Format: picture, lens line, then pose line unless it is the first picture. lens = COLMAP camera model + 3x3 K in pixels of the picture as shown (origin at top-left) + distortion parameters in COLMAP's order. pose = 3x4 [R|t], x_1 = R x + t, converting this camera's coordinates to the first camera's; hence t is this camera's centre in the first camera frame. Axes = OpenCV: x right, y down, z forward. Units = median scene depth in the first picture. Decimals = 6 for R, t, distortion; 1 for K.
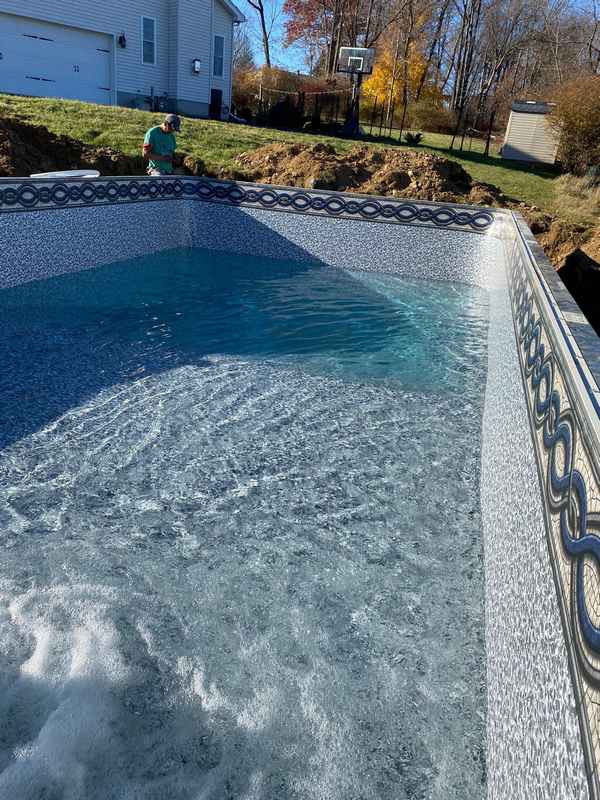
lens RADIAL K [[608.3, 0, 303.0], [0, 608.3, 398.5], [0, 0, 1]] dist [0.002676, -0.007879]
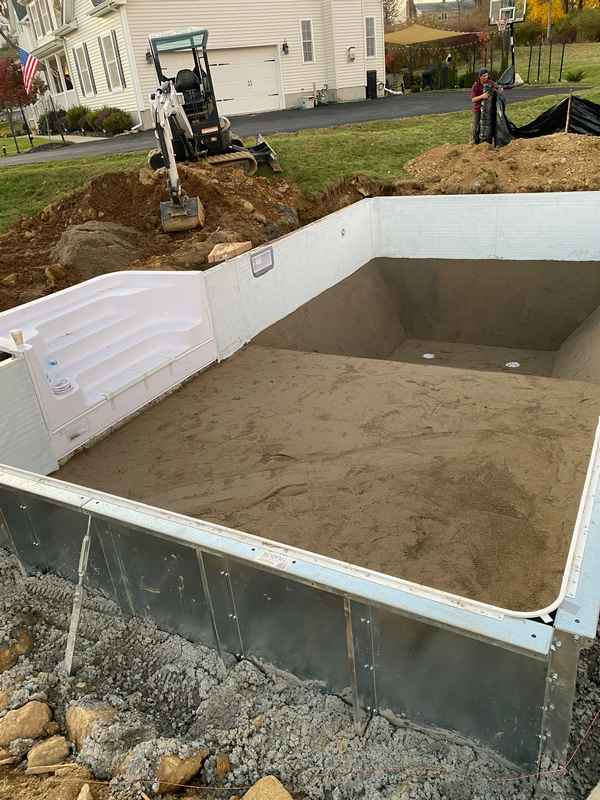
lens RADIAL K [[608.3, 0, 303.0], [0, 608.3, 398.5], [0, 0, 1]] dist [0.002676, -0.007879]
pose [[0.959120, -0.067687, -0.274785, -0.003491], [0.089094, 0.993823, 0.066170, -0.020260], [0.268609, -0.087946, 0.959226, -0.112521]]
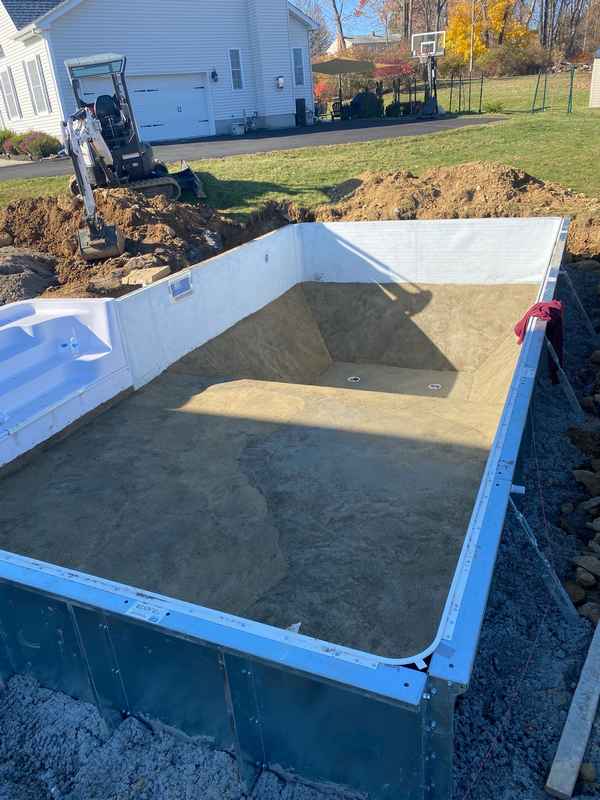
lens RADIAL K [[609.6, 0, 295.0], [0, 609.6, 394.5], [0, 0, 1]] dist [-0.002973, 0.000618]
pose [[0.975790, -0.099824, -0.194601, 0.008773], [0.108270, 0.993566, 0.033231, -0.022104], [0.190031, -0.053496, 0.980319, -0.105114]]
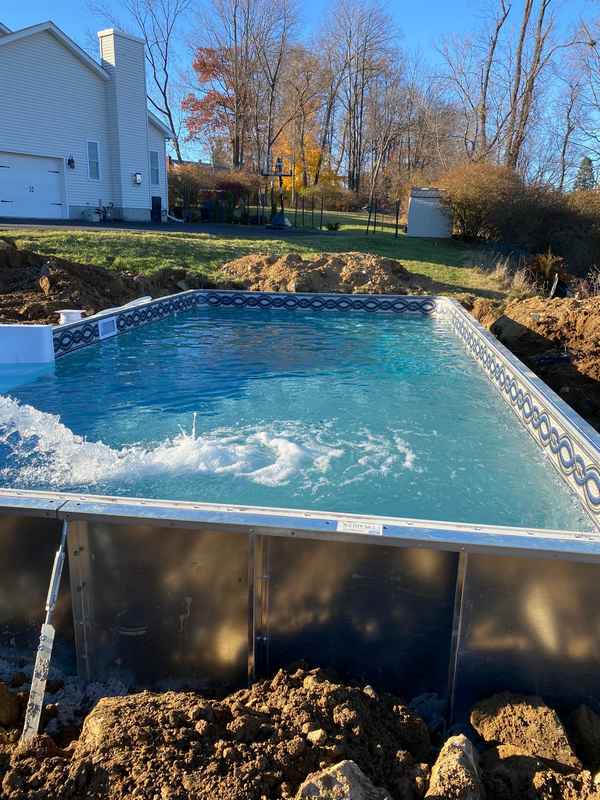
lens RADIAL K [[611.0, 0, 300.0], [0, 611.0, 400.0], [0, 0, 1]] dist [0.004708, -0.004277]
pose [[0.986859, -0.101673, 0.125590, -0.065225], [0.114882, 0.988042, -0.102839, 0.007559], [-0.113633, 0.115916, 0.986738, -0.104303]]
